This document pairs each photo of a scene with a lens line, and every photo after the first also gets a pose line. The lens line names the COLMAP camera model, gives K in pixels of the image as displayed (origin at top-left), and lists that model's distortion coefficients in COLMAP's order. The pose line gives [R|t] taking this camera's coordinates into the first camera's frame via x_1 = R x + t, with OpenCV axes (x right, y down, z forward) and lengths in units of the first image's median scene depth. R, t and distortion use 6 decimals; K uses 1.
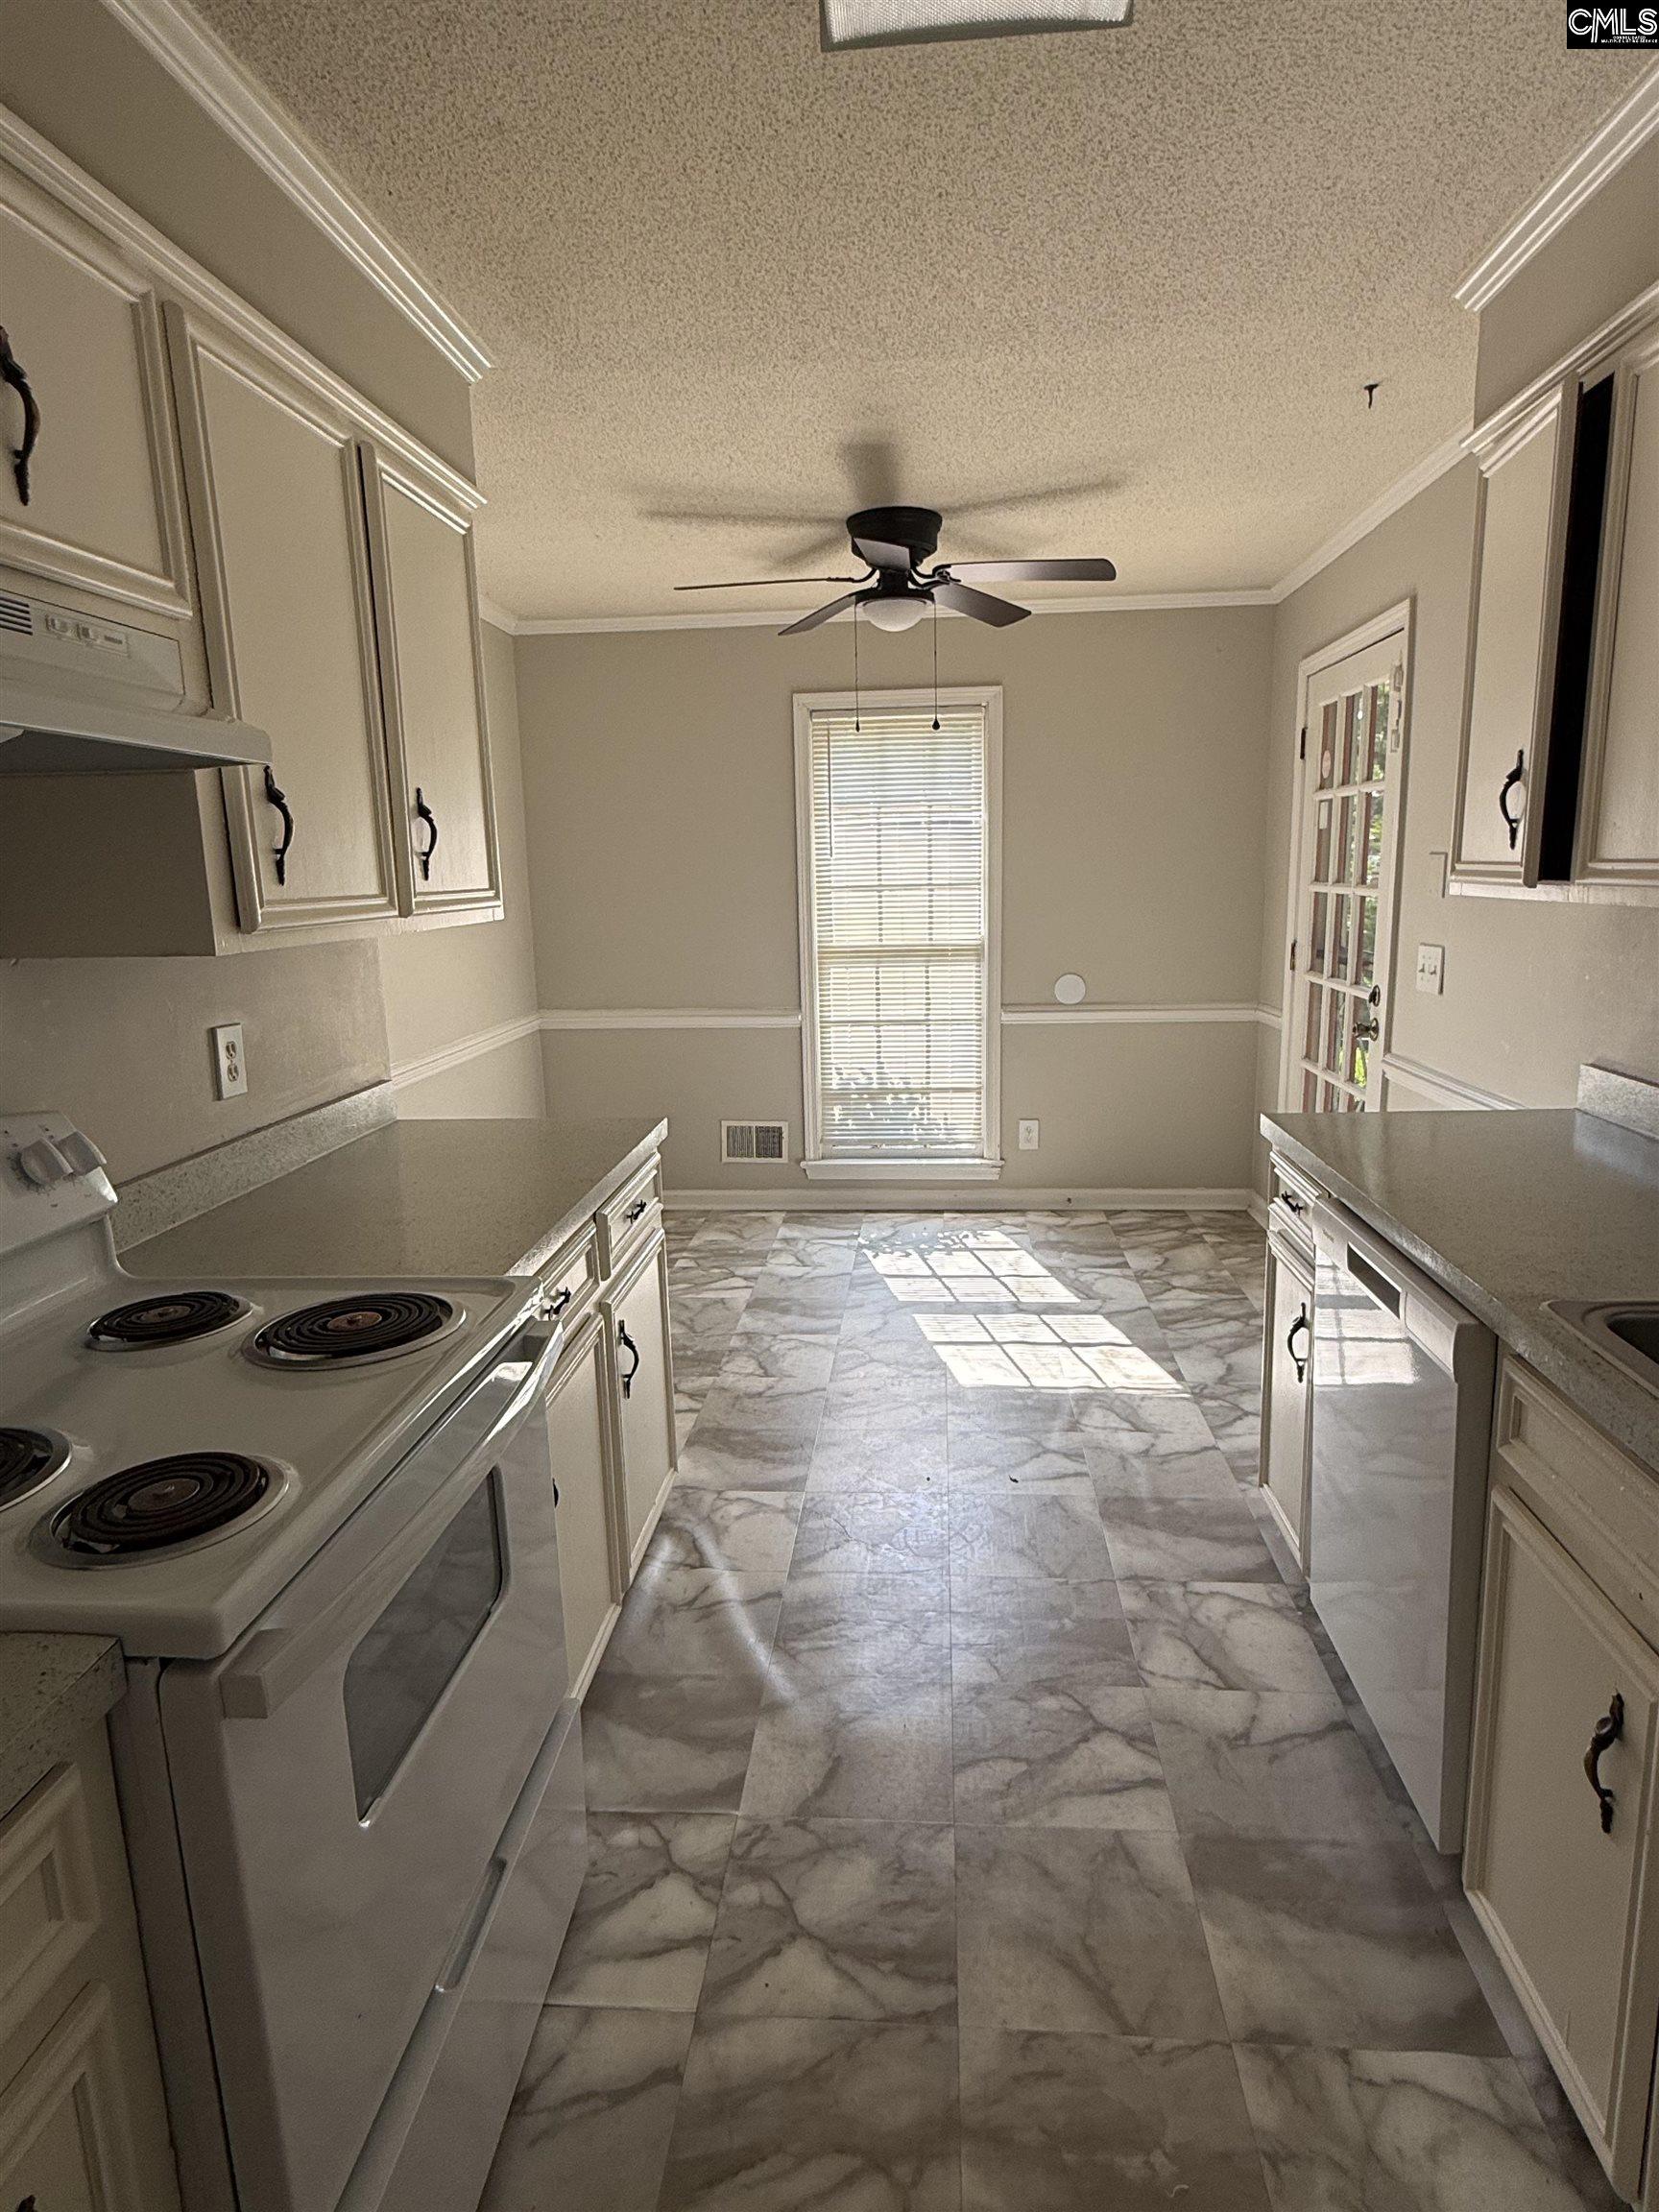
lens RADIAL K [[1257.8, 0, 829.5], [0, 1257.8, 1106.0], [0, 0, 1]] dist [-0.000674, -0.000211]
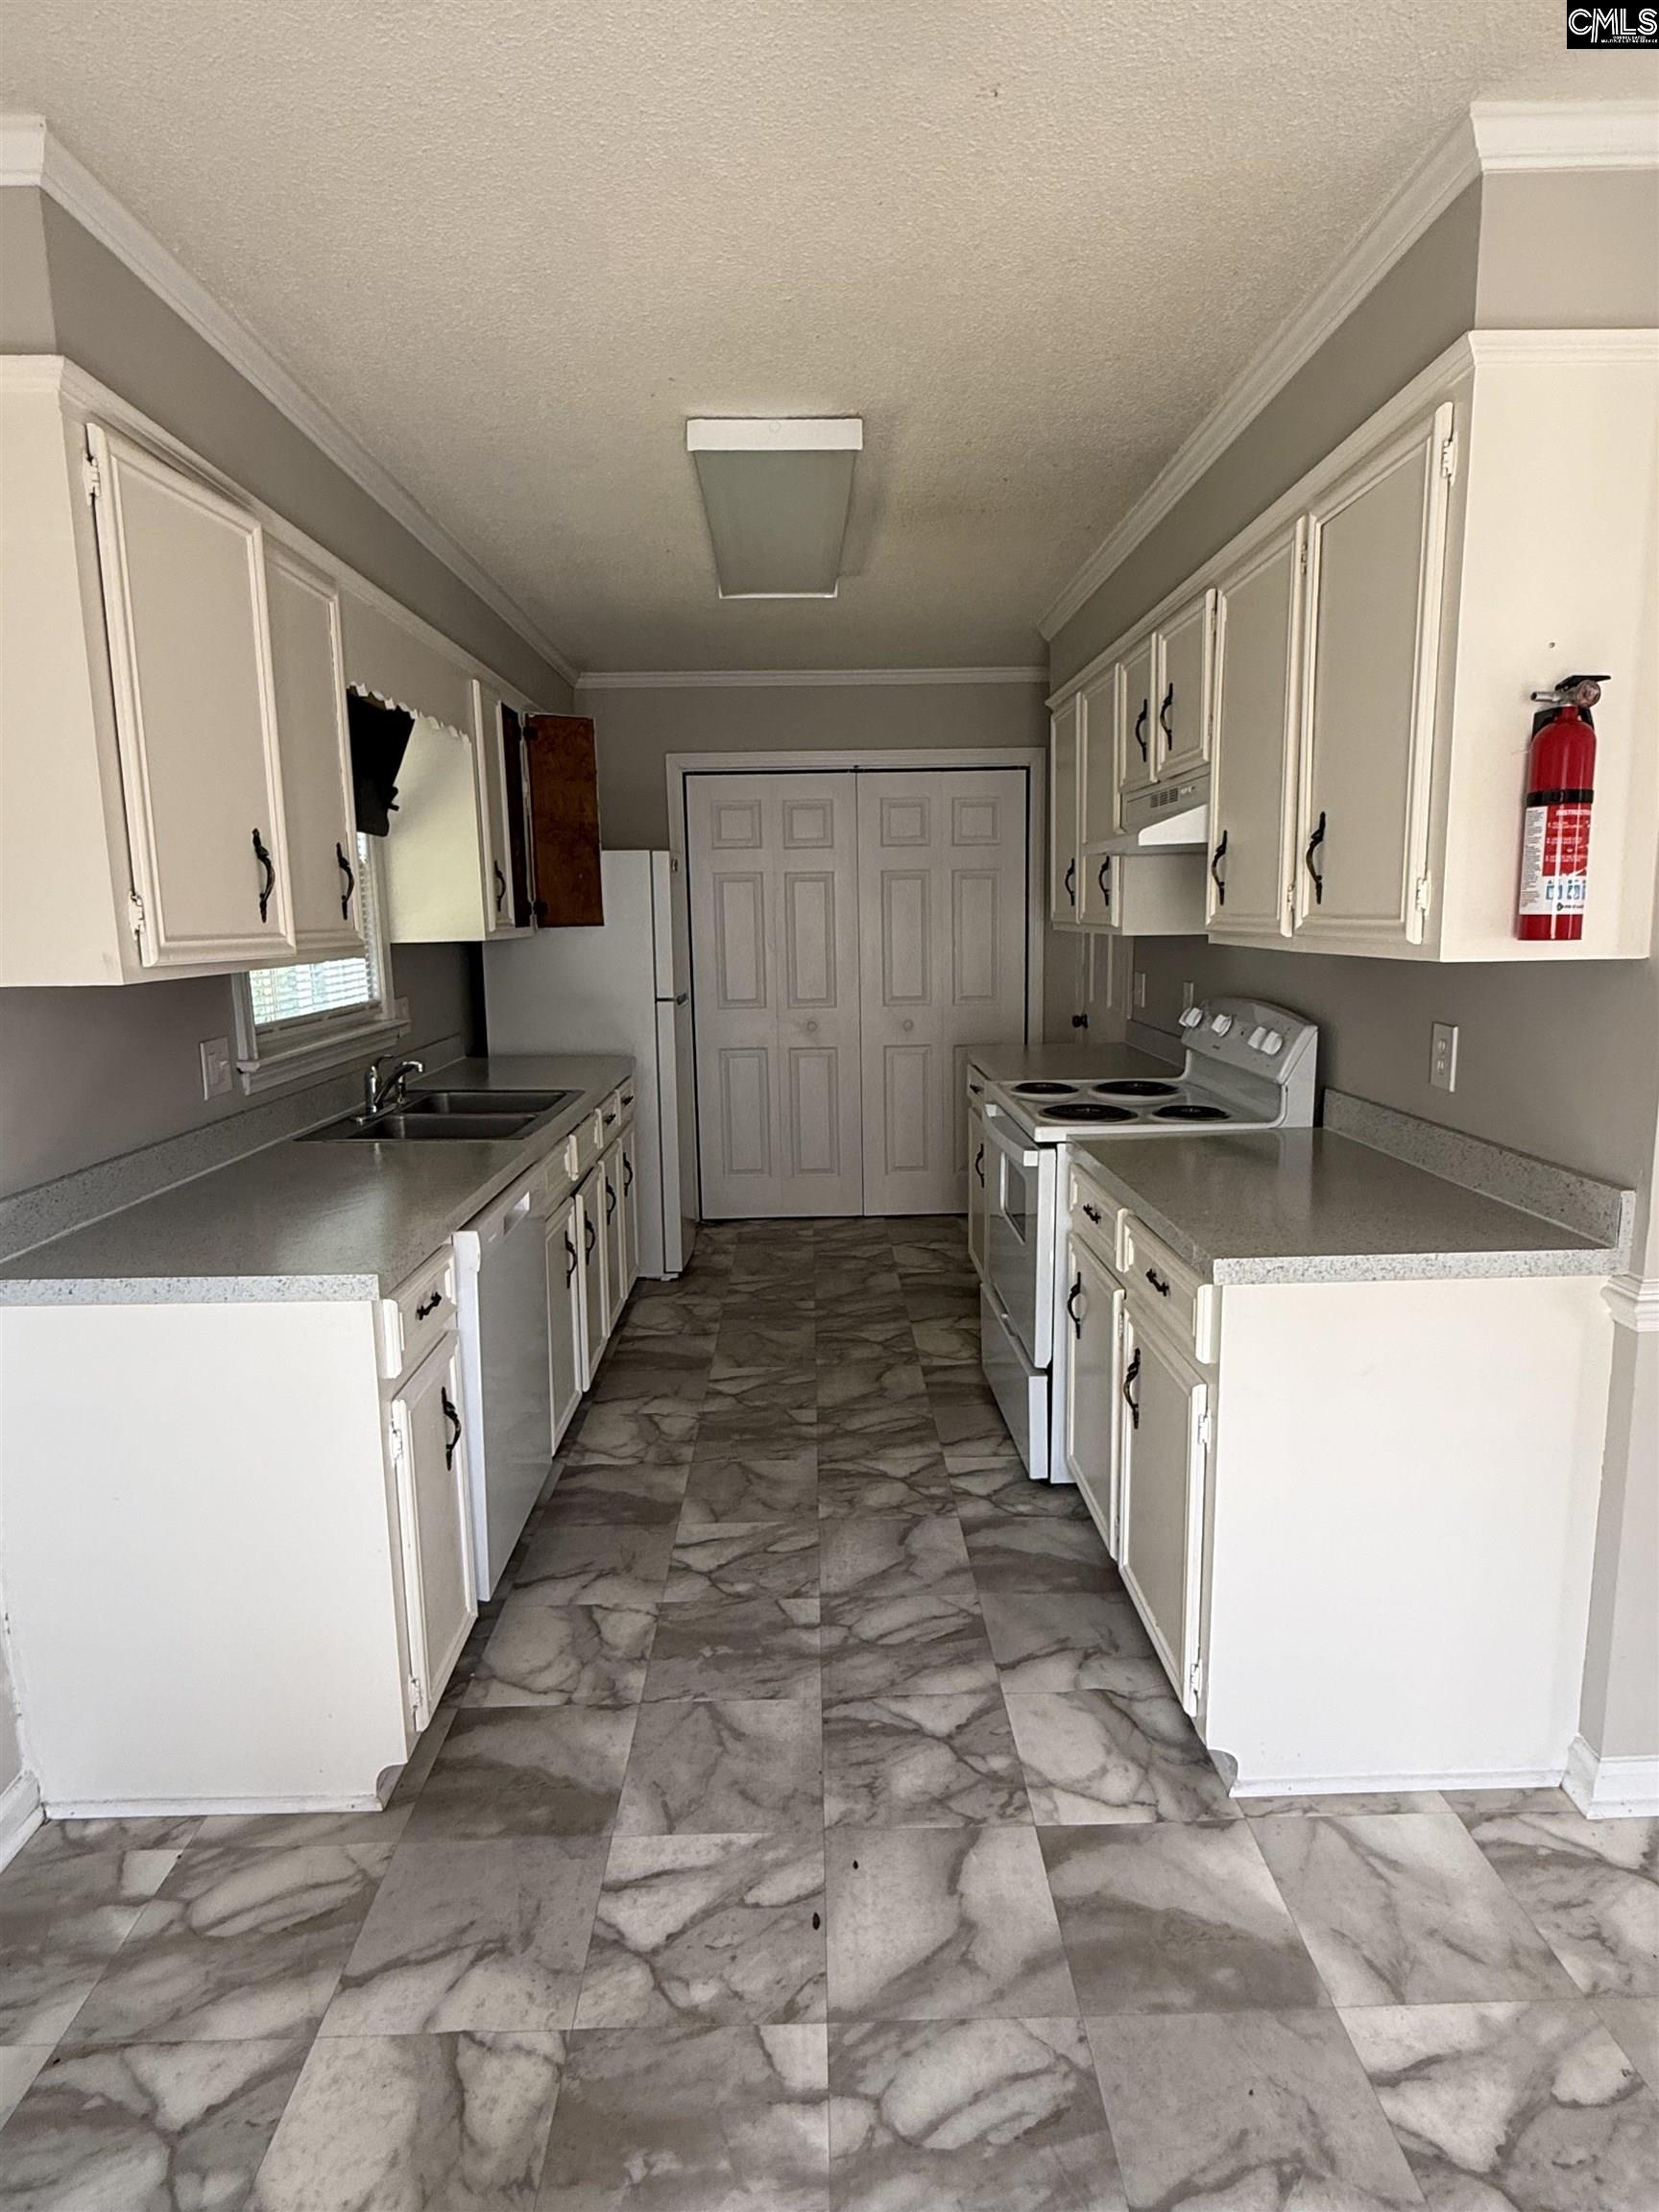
lens RADIAL K [[1257.8, 0, 829.5], [0, 1257.8, 1106.0], [0, 0, 1]] dist [-0.000674, -0.000211]
pose [[-0.993600, 0.063480, -0.093433, 0.177326], [0.028177, 0.940290, 0.339205, -0.395765], [0.109386, 0.334401, -0.936061, 2.043735]]
